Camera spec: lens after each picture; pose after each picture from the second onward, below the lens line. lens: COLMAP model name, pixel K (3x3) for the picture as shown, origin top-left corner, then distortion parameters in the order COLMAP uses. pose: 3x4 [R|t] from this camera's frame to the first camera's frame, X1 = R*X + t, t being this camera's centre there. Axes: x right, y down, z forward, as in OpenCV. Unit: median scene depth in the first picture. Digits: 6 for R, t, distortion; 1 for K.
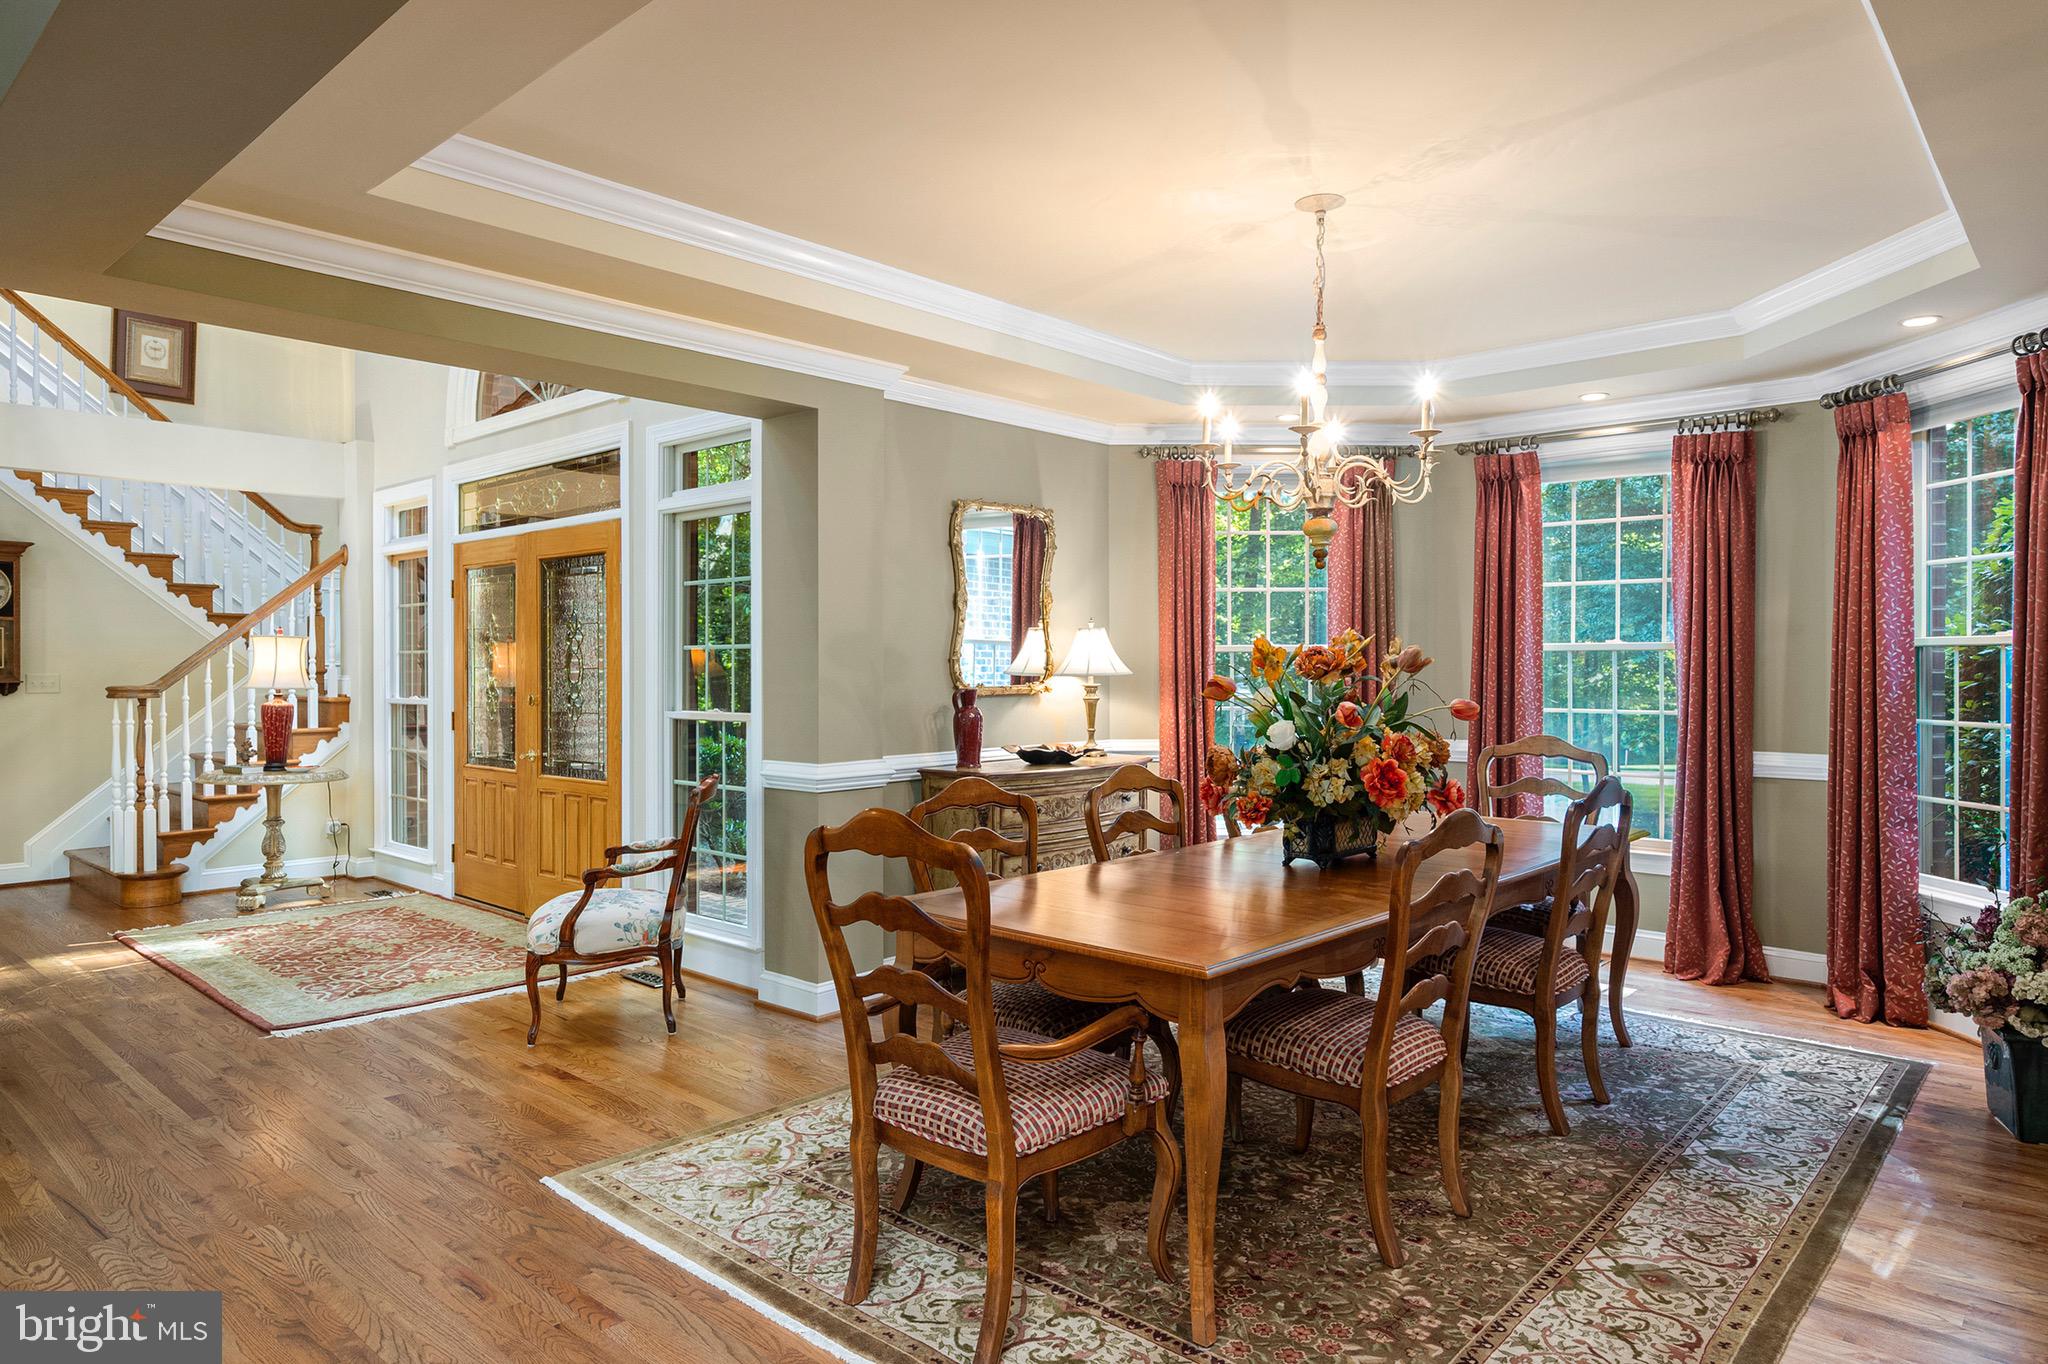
lens RADIAL K [[1241.8, 0, 1024.0], [0, 1241.8, 682.0], [0, 0, 1]] dist [-0.001417, -0.000302]
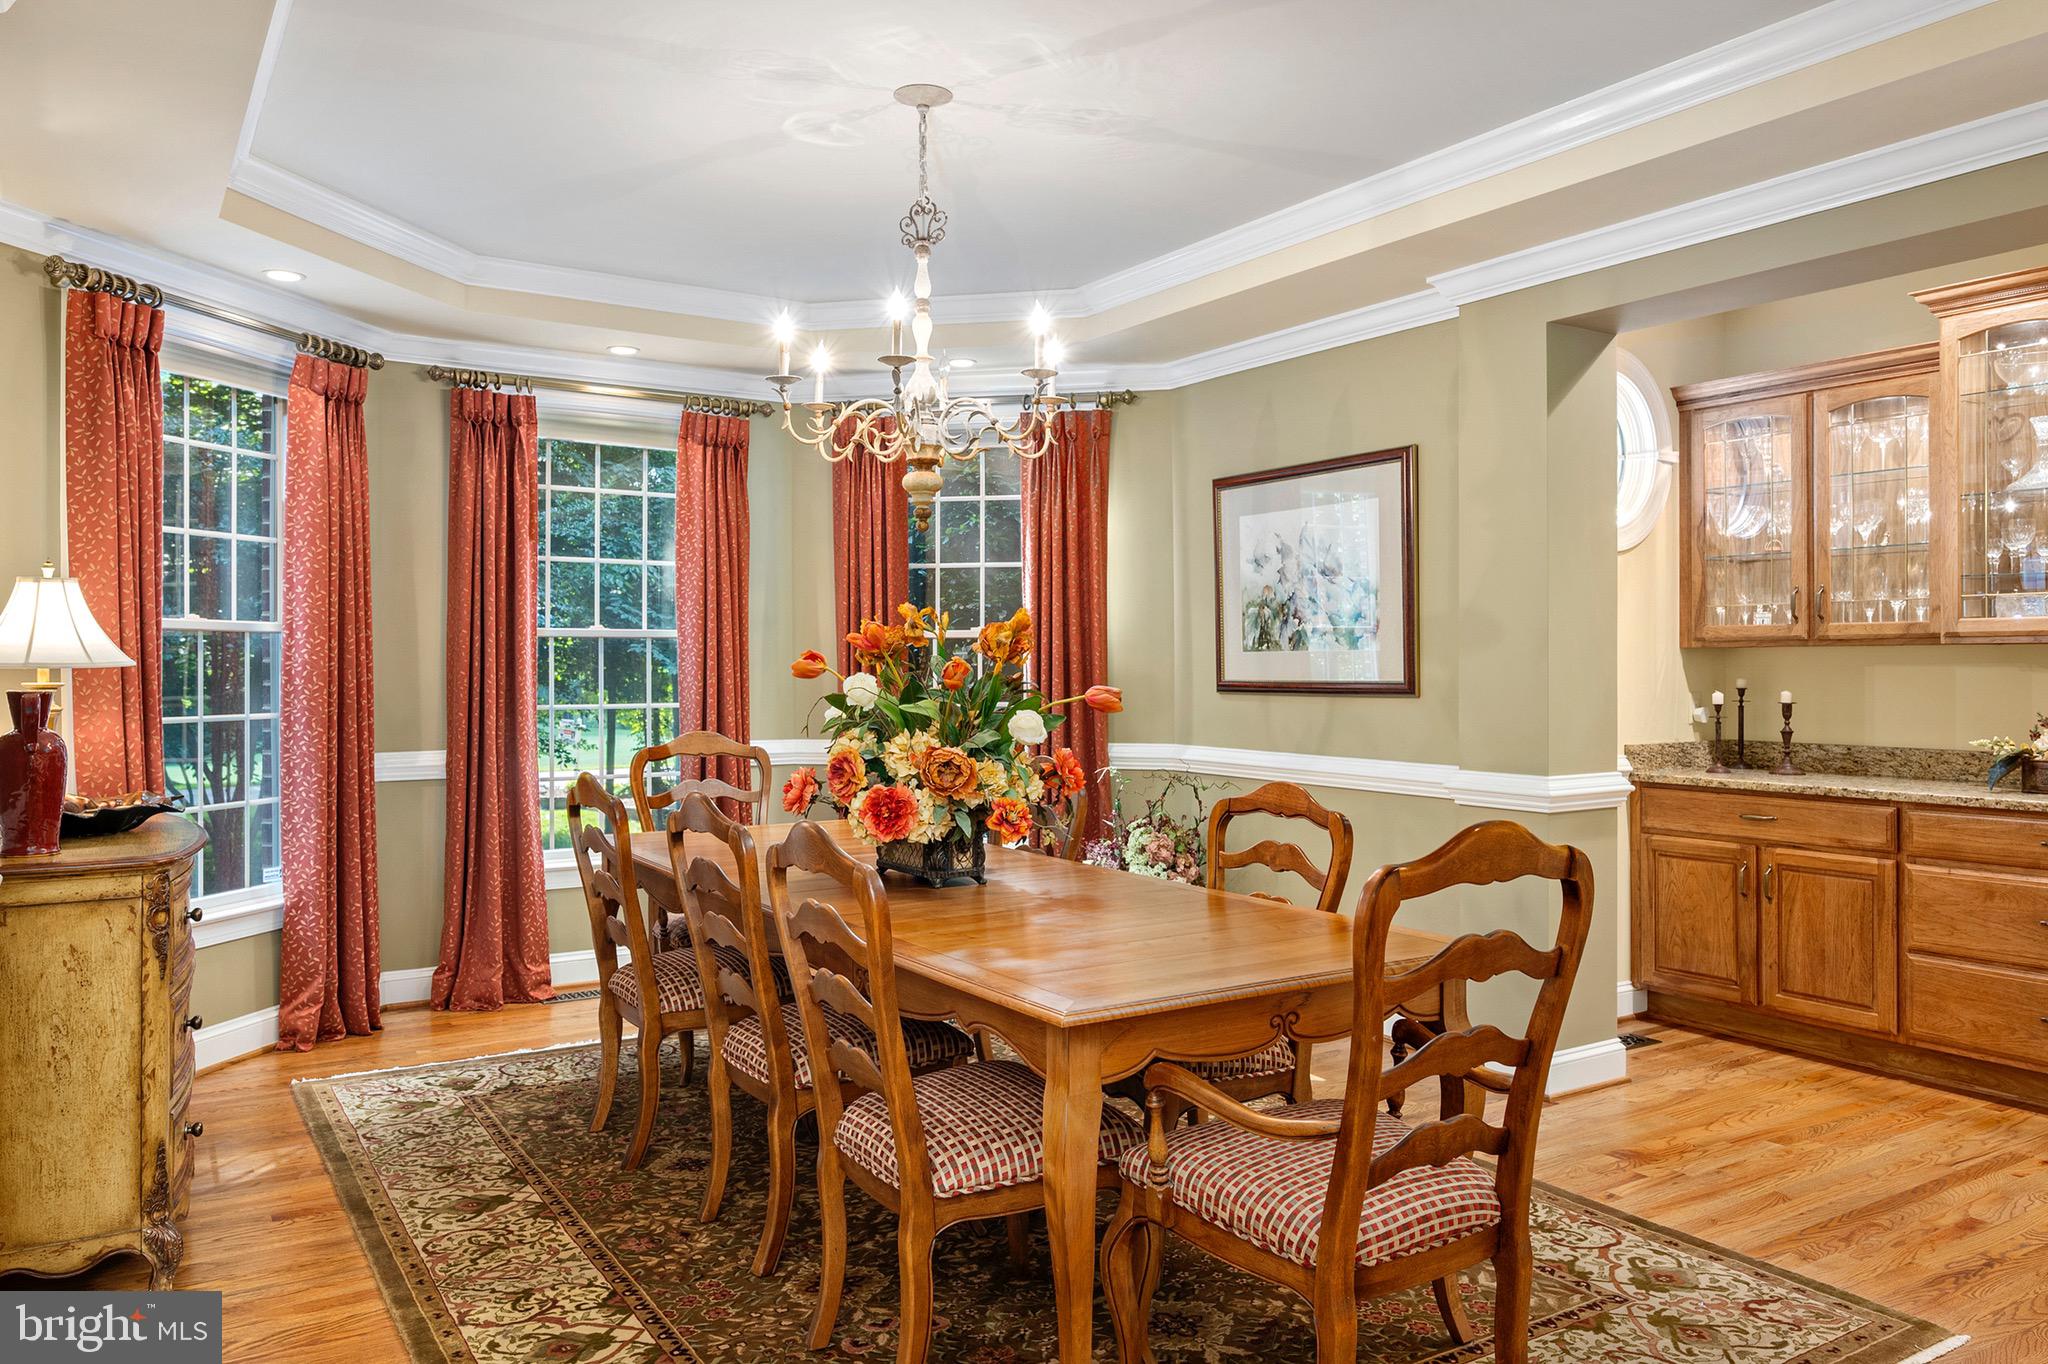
lens RADIAL K [[1439.8, 0, 1027.0], [0, 1439.8, 661.6], [0, 0, 1]] dist [-0.003392, 0.001680]
pose [[0.256610, 0.000526, 0.966515, -0.431346], [0.012417, 0.999916, -0.003840, -0.000590], [-0.966435, 0.012987, 0.256582, 0.438065]]
